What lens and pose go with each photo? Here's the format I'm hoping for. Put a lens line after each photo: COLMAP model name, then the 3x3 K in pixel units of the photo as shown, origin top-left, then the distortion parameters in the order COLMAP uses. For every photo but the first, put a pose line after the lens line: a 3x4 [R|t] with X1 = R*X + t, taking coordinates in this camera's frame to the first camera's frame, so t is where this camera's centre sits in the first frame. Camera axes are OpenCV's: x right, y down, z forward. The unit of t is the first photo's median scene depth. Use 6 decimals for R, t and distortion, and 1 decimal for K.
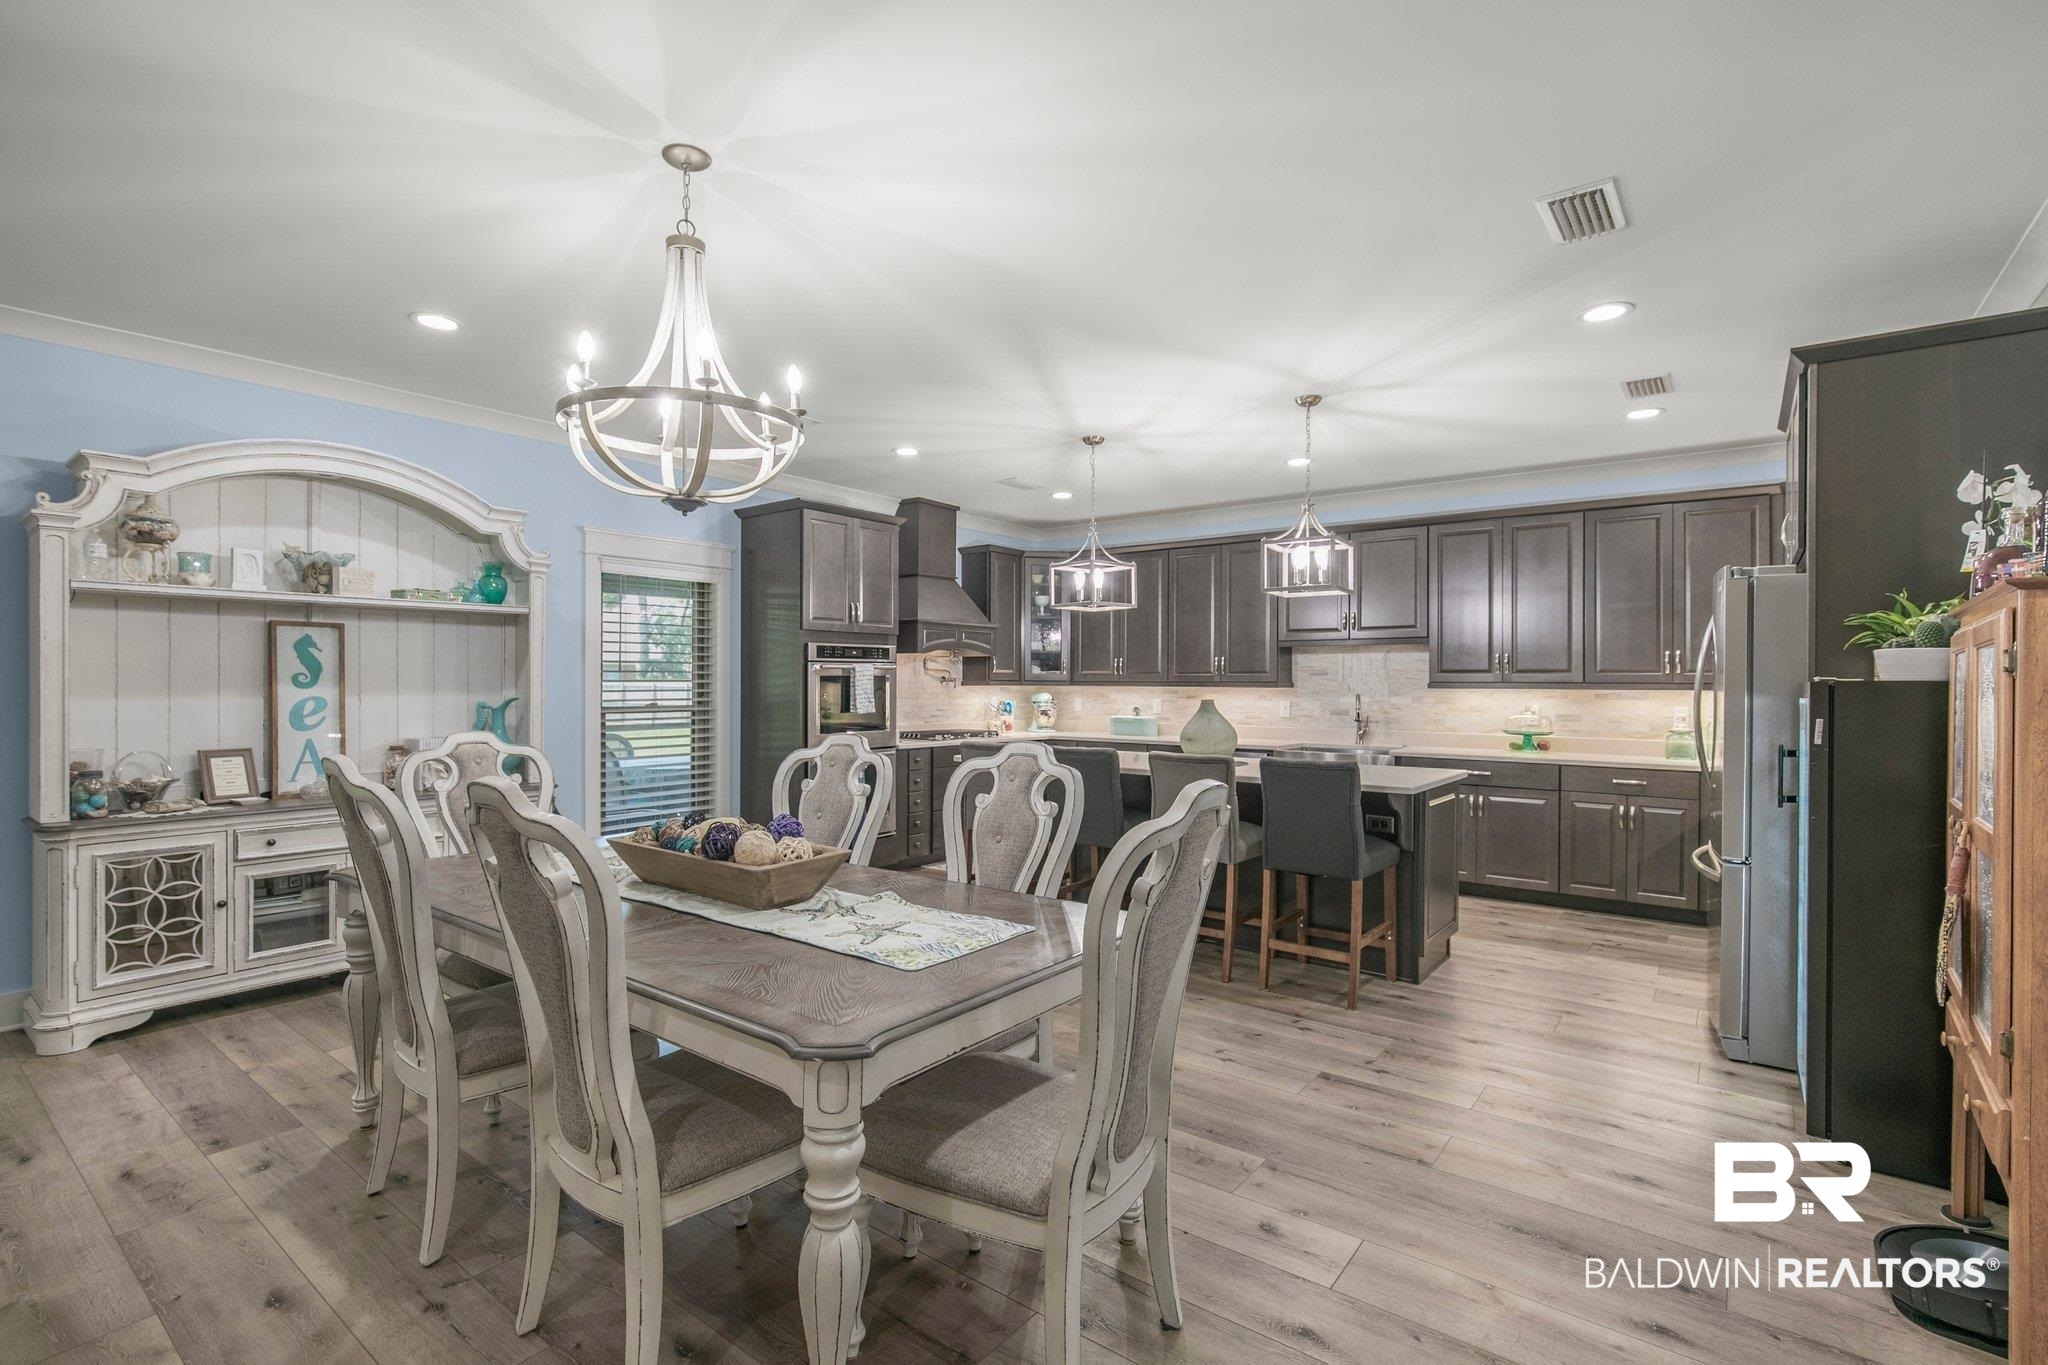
lens RADIAL K [[950.0, 0, 1019.5], [0, 950.0, 686.1], [0, 0, 1]] dist [-0.000949, 0.000260]
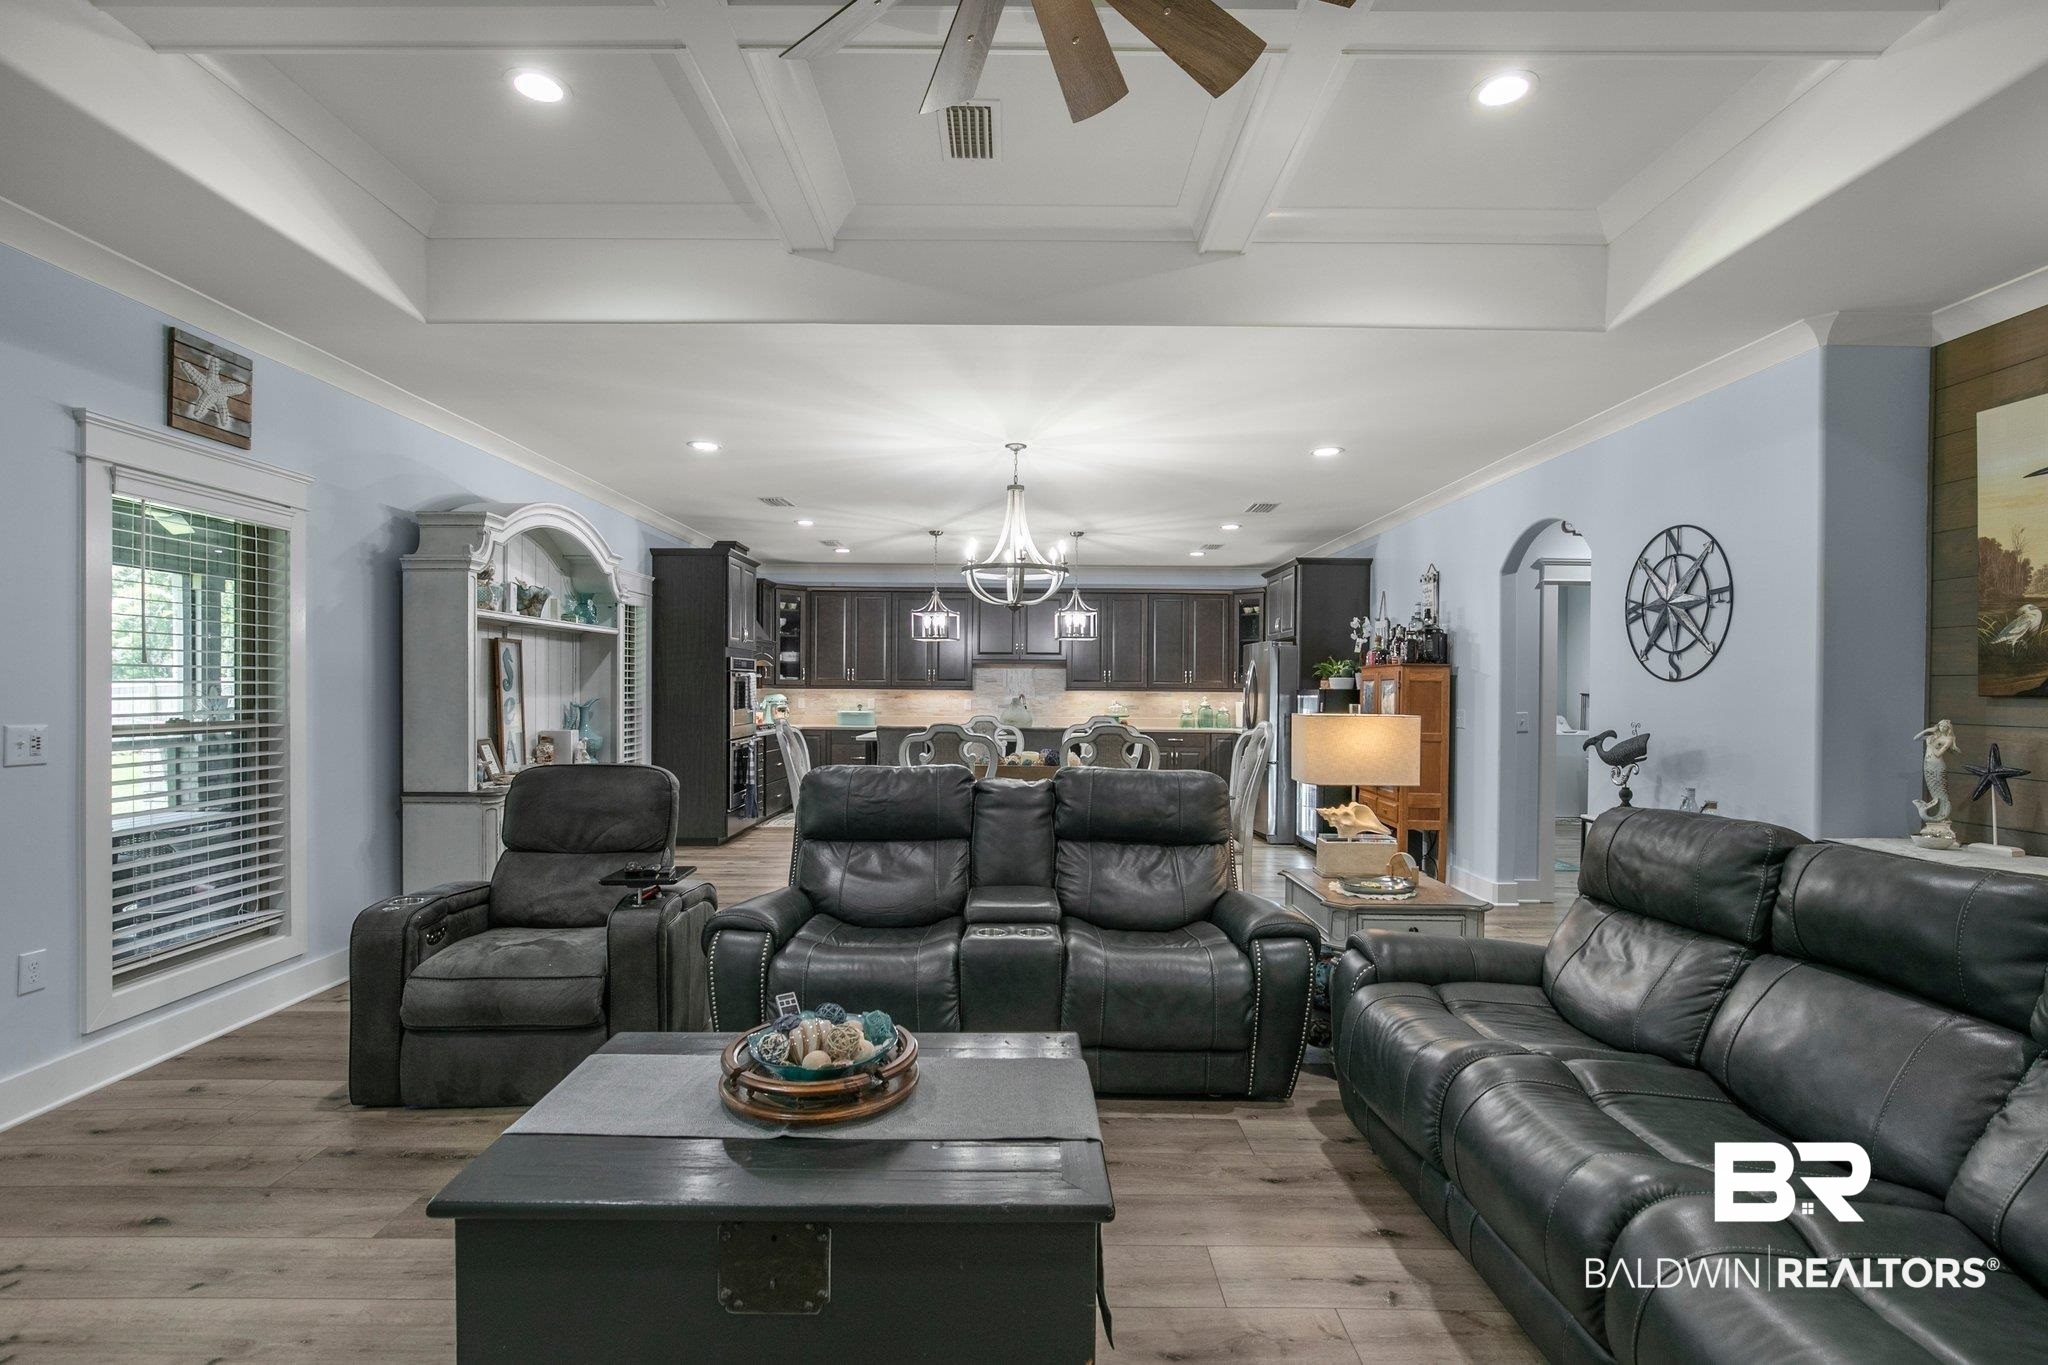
lens RADIAL K [[961.5, 0, 1022.2], [0, 961.5, 696.0], [0, 0, 1]] dist [-0.003755, 0.000358]
pose [[0.791582, -0.003189, 0.611054, -0.686820], [-0.002008, 0.999967, 0.007819, -0.001657], [-0.611059, -0.007416, 0.791550, -0.304635]]
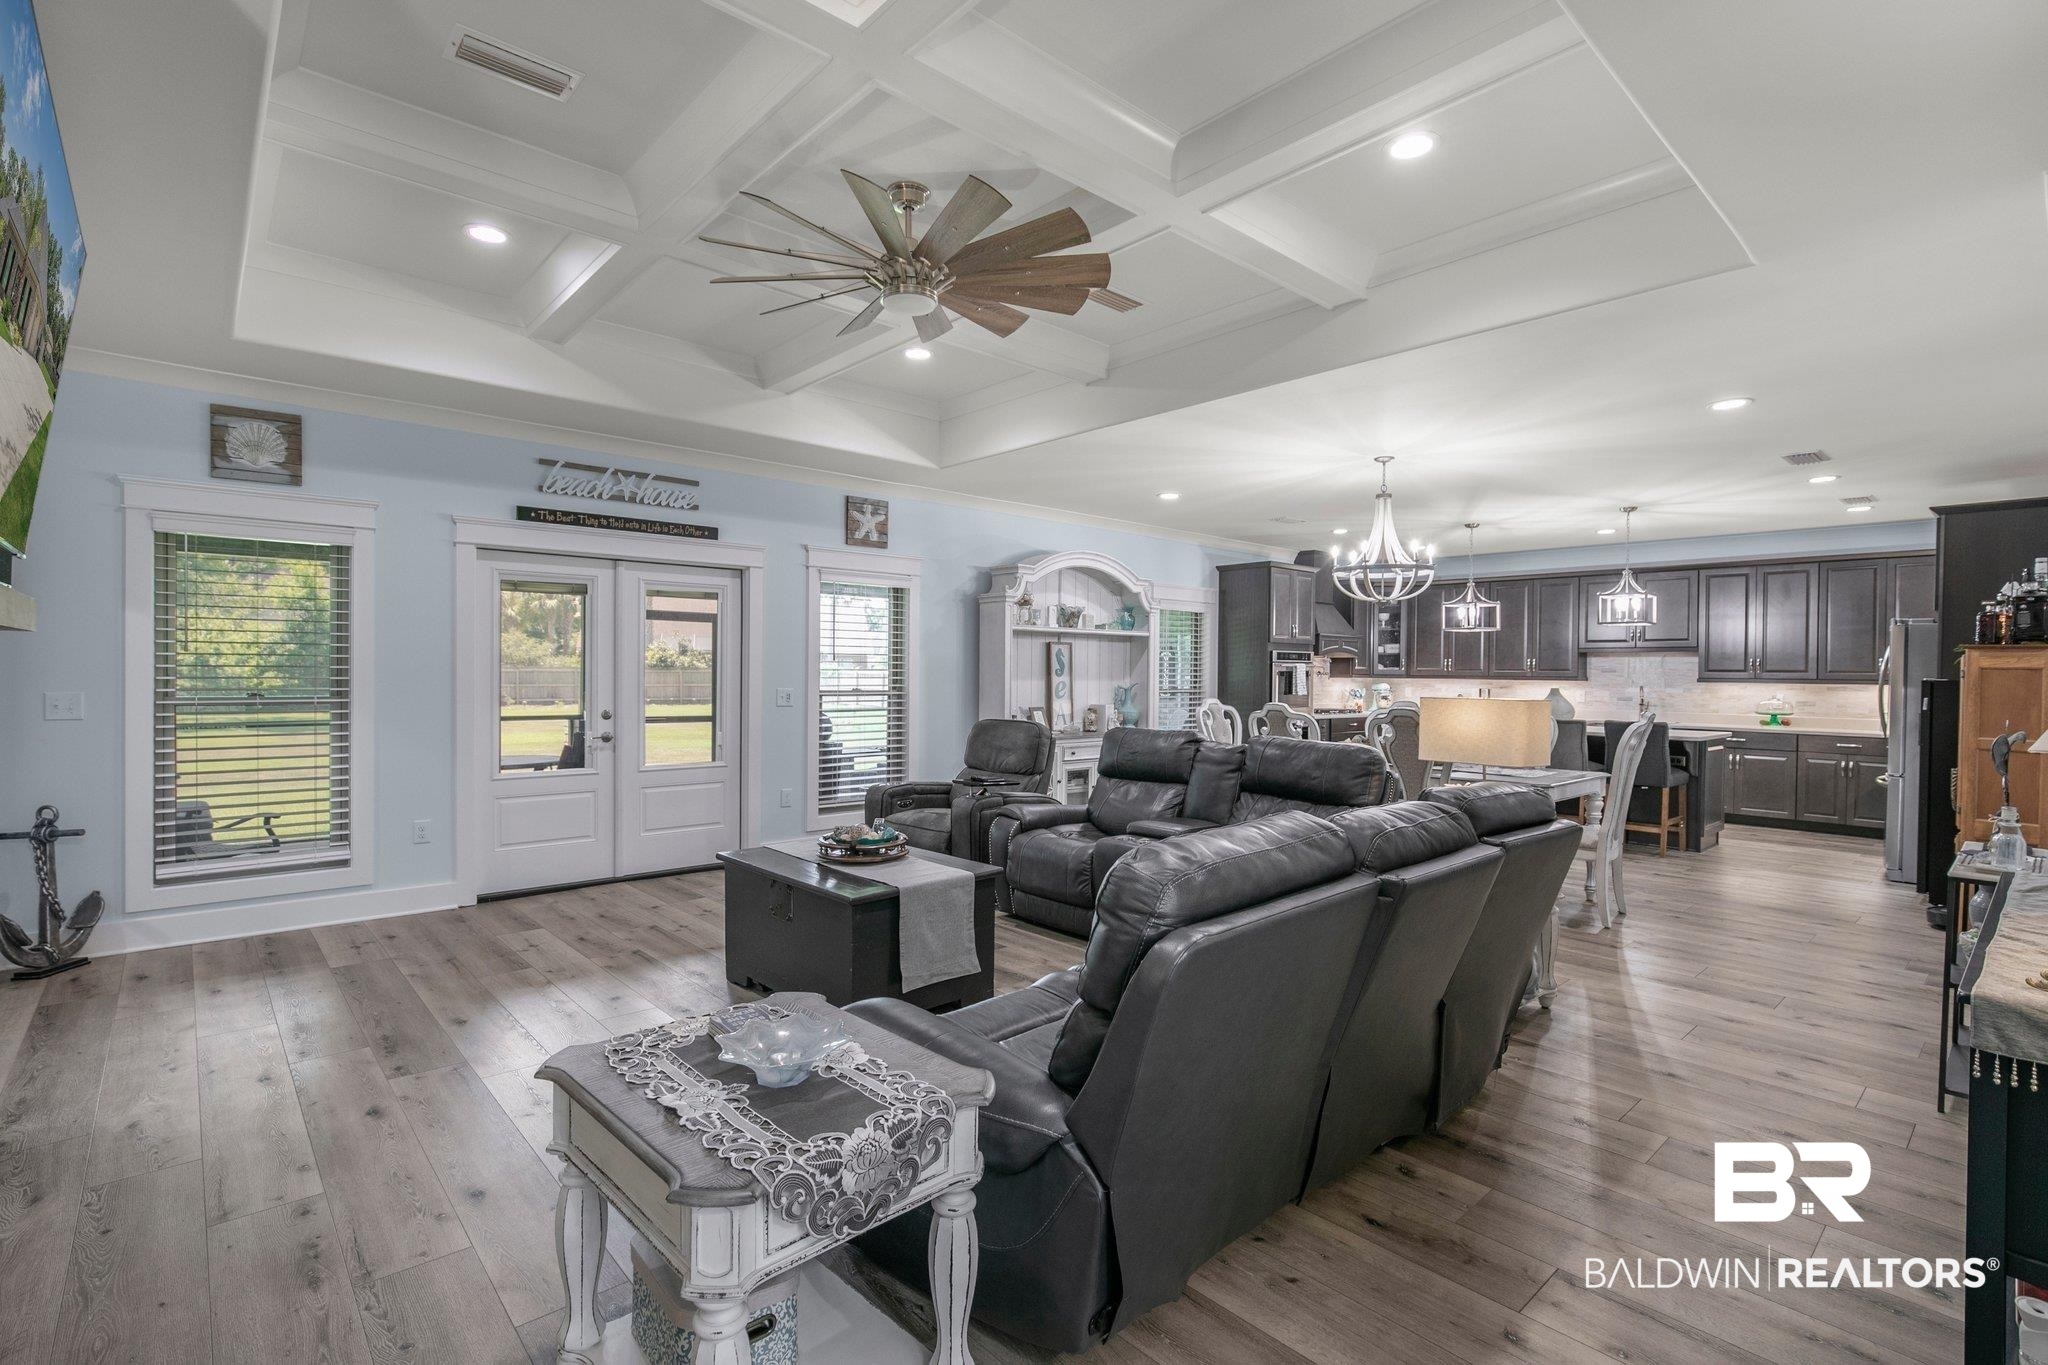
lens RADIAL K [[959.3, 0, 1019.6], [0, 959.3, 685.6], [0, 0, 1]] dist [-0.001022, 0.000380]
pose [[0.984167, 0.009406, -0.176992, -0.337502], [-0.007940, 0.999928, 0.008993, 0.002449], [0.177063, -0.007445, 0.984171, -0.639998]]
